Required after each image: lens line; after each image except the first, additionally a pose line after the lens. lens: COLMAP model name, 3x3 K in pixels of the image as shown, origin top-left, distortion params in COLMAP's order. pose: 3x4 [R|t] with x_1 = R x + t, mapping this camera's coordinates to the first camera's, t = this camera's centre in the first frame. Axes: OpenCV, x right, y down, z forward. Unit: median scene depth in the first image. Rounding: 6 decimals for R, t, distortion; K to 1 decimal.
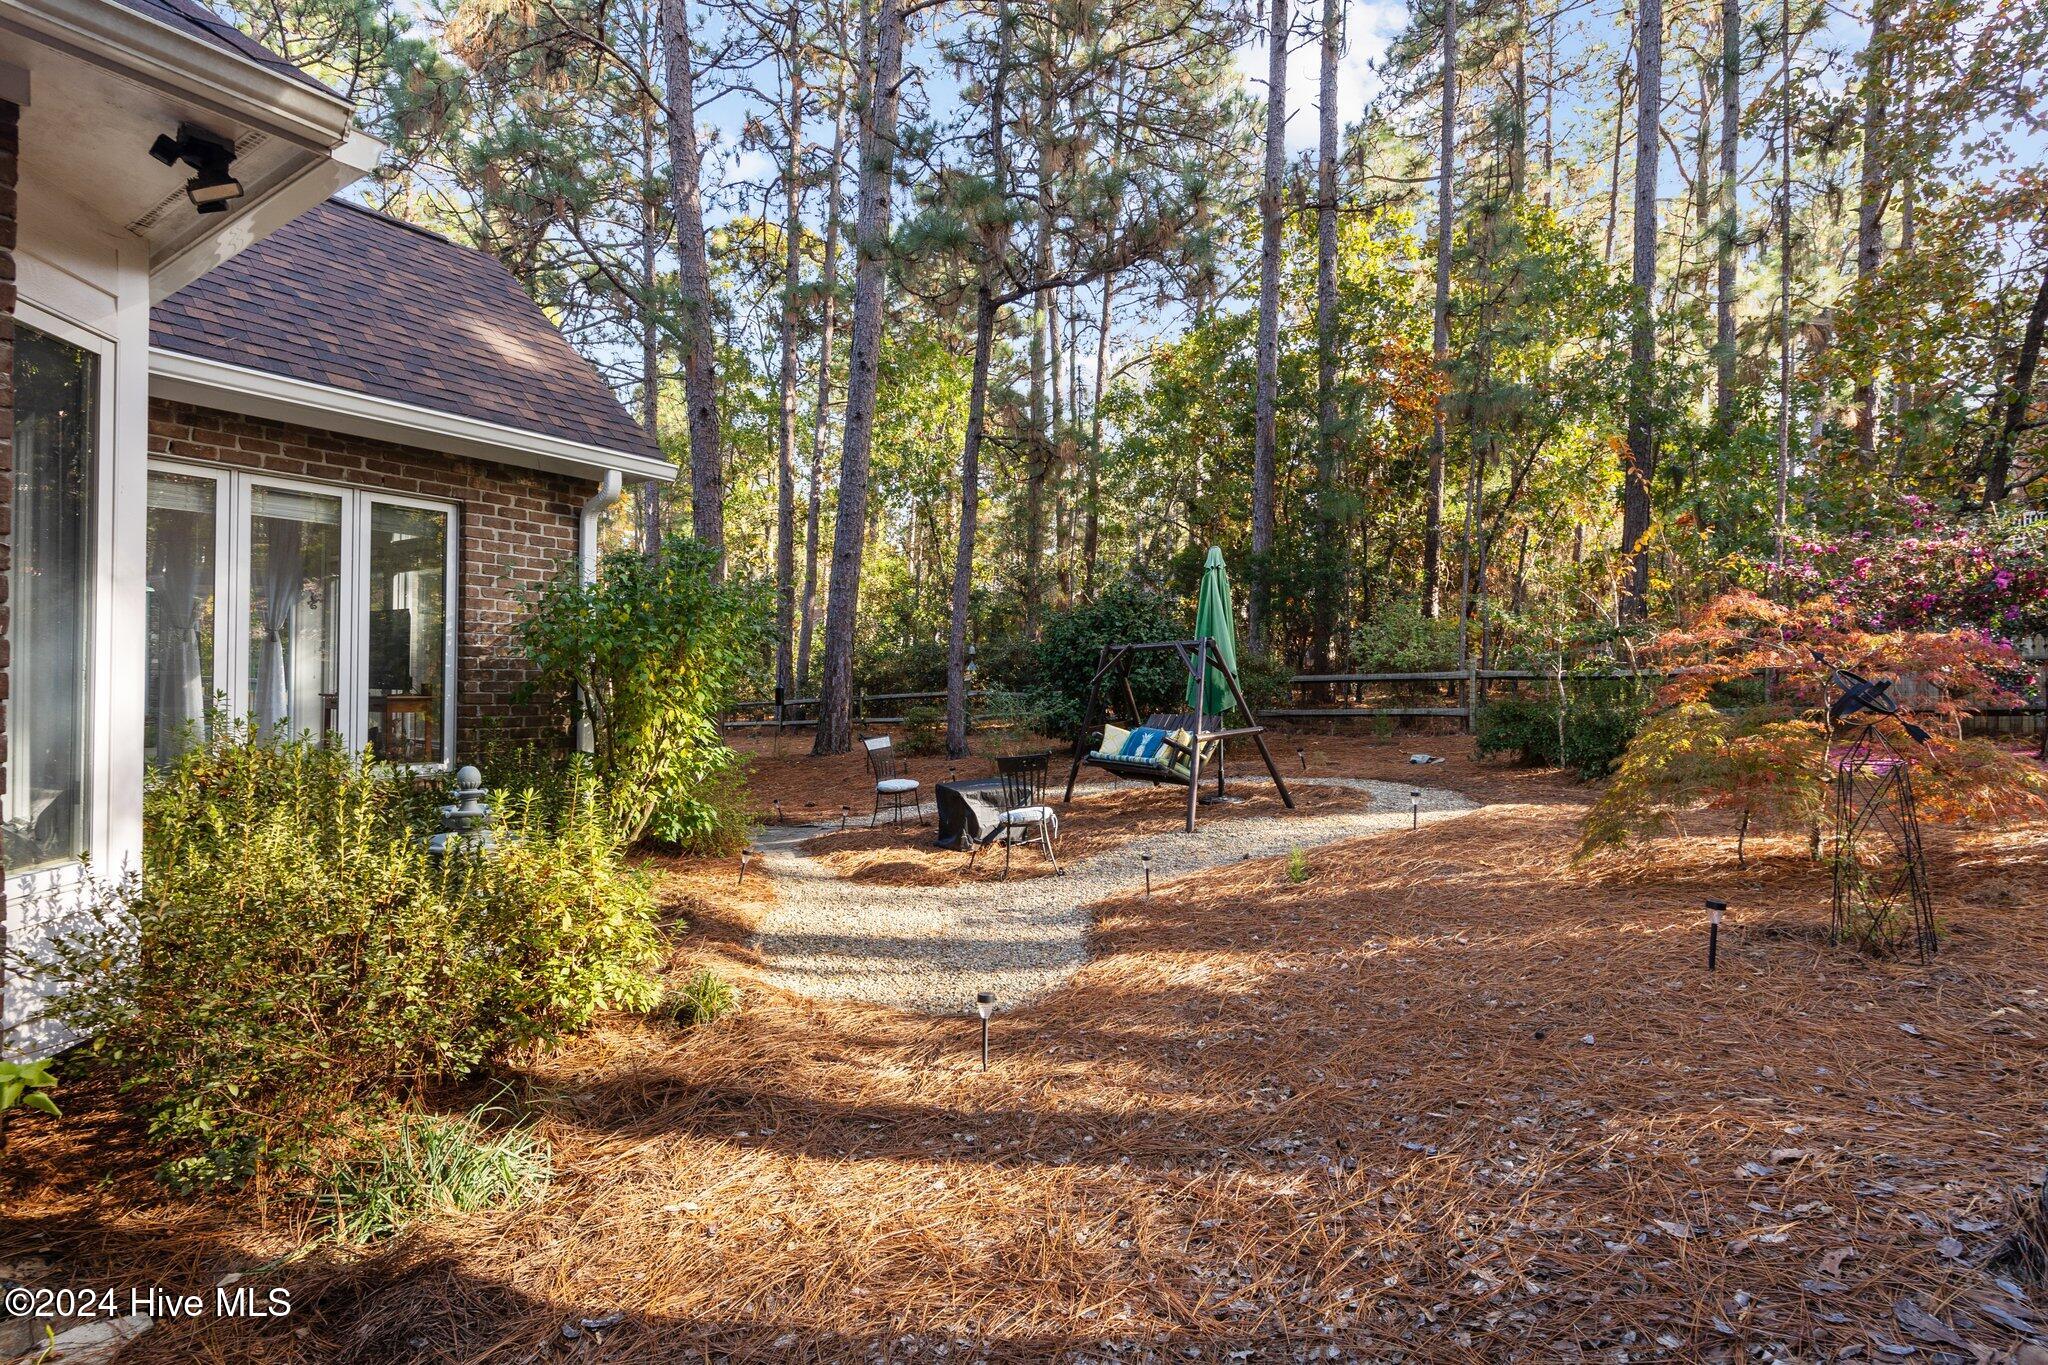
lens RADIAL K [[973.3, 0, 1011.3], [0, 973.3, 687.9], [0, 0, 1]] dist [-0.005330, -0.000849]
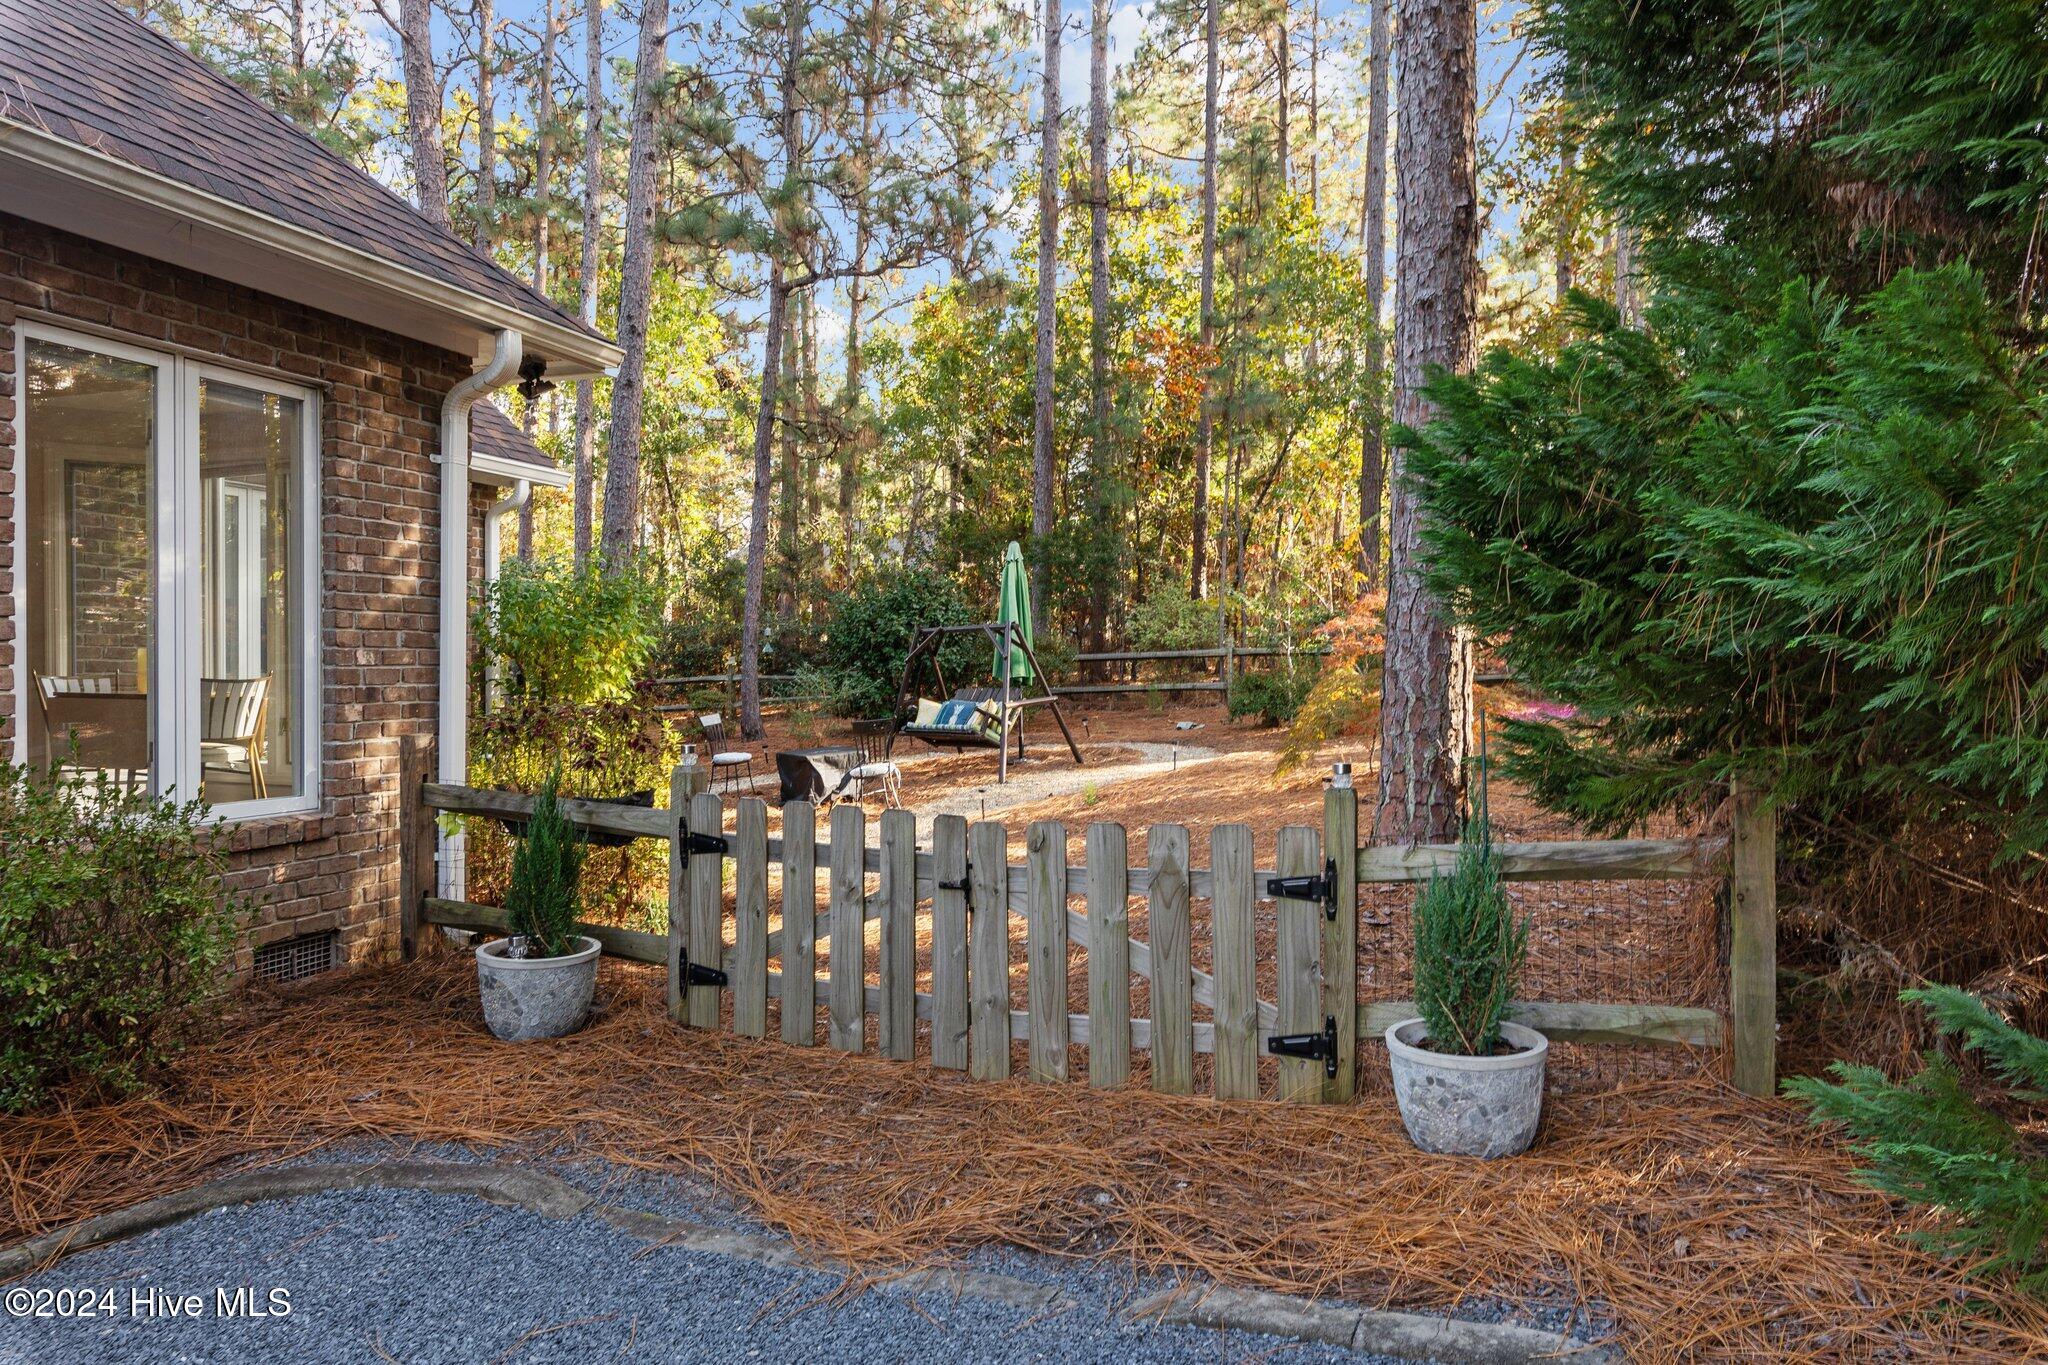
lens RADIAL K [[1241.8, 0, 1026.6], [0, 1241.8, 679.1], [0, 0, 1]] dist [0.001325, -0.000014]
pose [[0.967113, -0.013145, 0.254009, -0.148195], [0.012006, 0.999910, 0.006033, 0.008087], [-0.254065, -0.002785, 0.967183, -0.418131]]
